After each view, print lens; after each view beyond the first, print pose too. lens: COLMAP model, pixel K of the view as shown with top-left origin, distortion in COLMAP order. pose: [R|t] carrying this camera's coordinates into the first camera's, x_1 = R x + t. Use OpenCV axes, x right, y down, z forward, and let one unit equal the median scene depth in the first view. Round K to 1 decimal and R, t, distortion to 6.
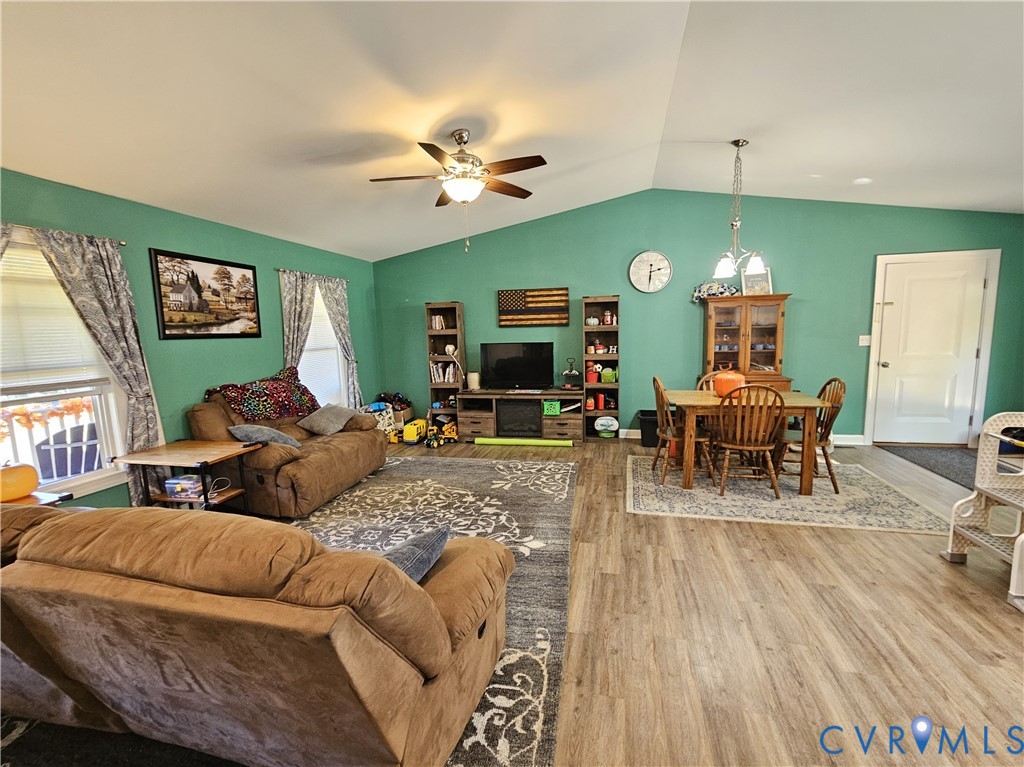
lens RADIAL K [[443.2, 0, 512.0], [0, 443.2, 383.5], [0, 0, 1]] dist [-0.000598, -0.000086]
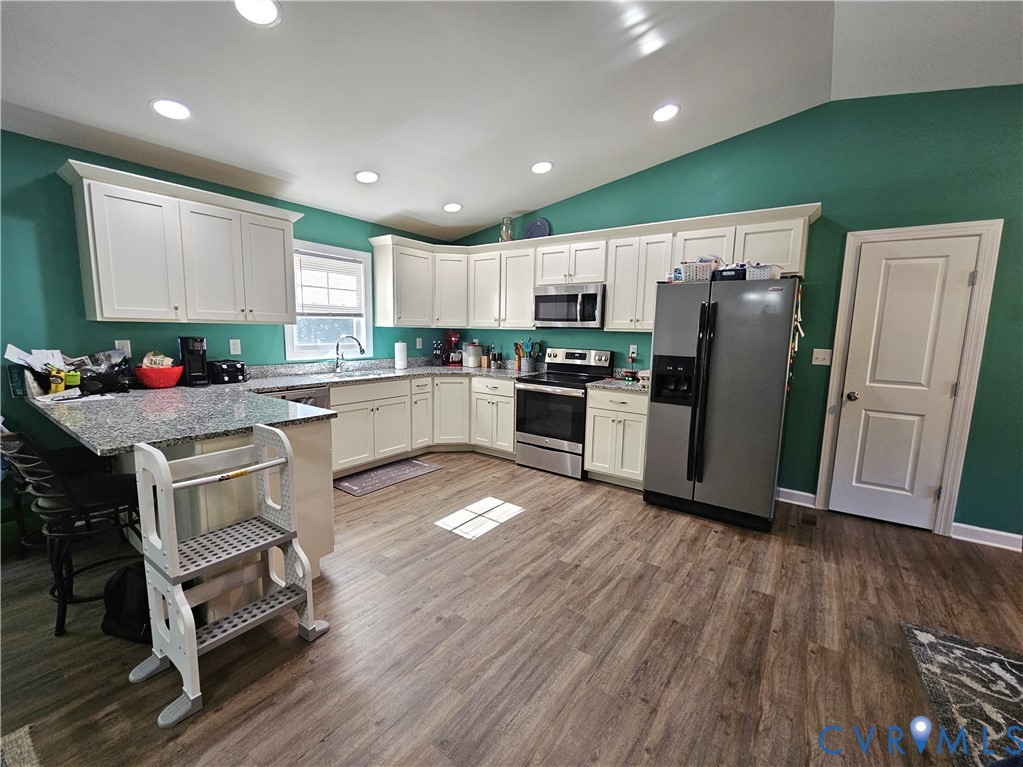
lens RADIAL K [[423.2, 0, 511.5], [0, 423.2, 383.5], [0, 0, 1]] dist [-0.000233, -0.000057]
pose [[-0.928448, -0.039920, 0.369311, 0.259525], [0.051151, 0.970998, 0.233551, -0.084750], [-0.367924, 0.235731, -0.899479, 0.791651]]
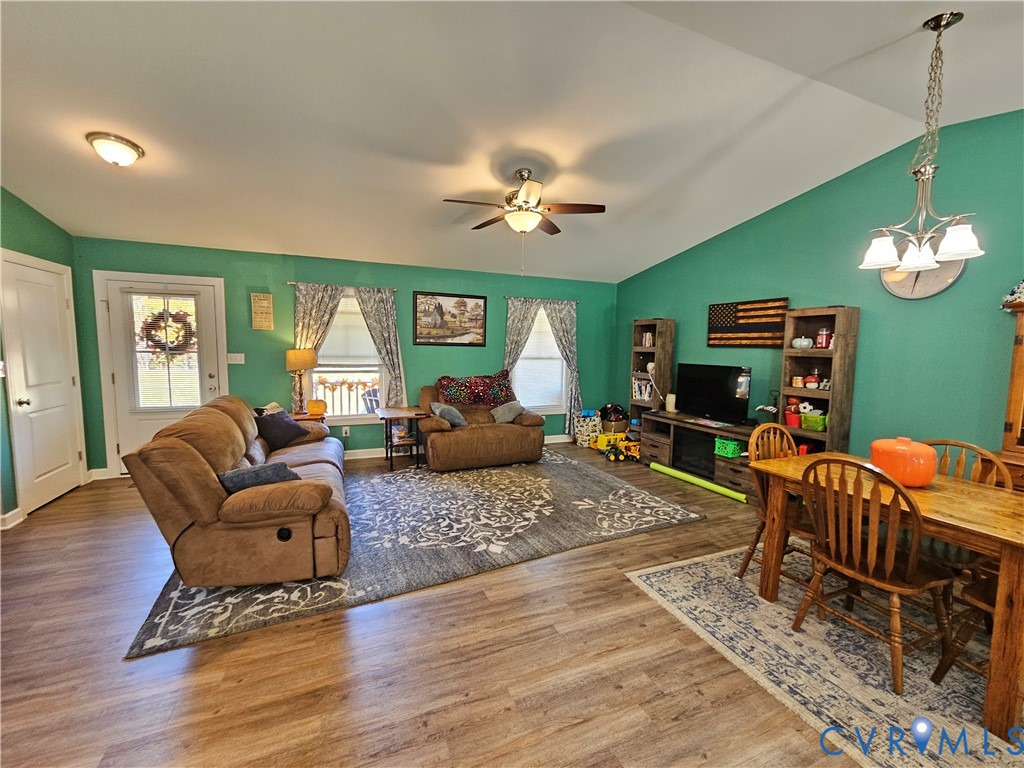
lens RADIAL K [[424.5, 0, 512.0], [0, 424.5, 384.0], [0, 0, 1]] dist [-0.000934, -0.000641]
pose [[0.595118, 0.106729, -0.796519, 0.599672], [-0.130474, 0.990824, 0.035282, -0.047283], [0.792976, 0.082929, 0.603583, 0.277674]]
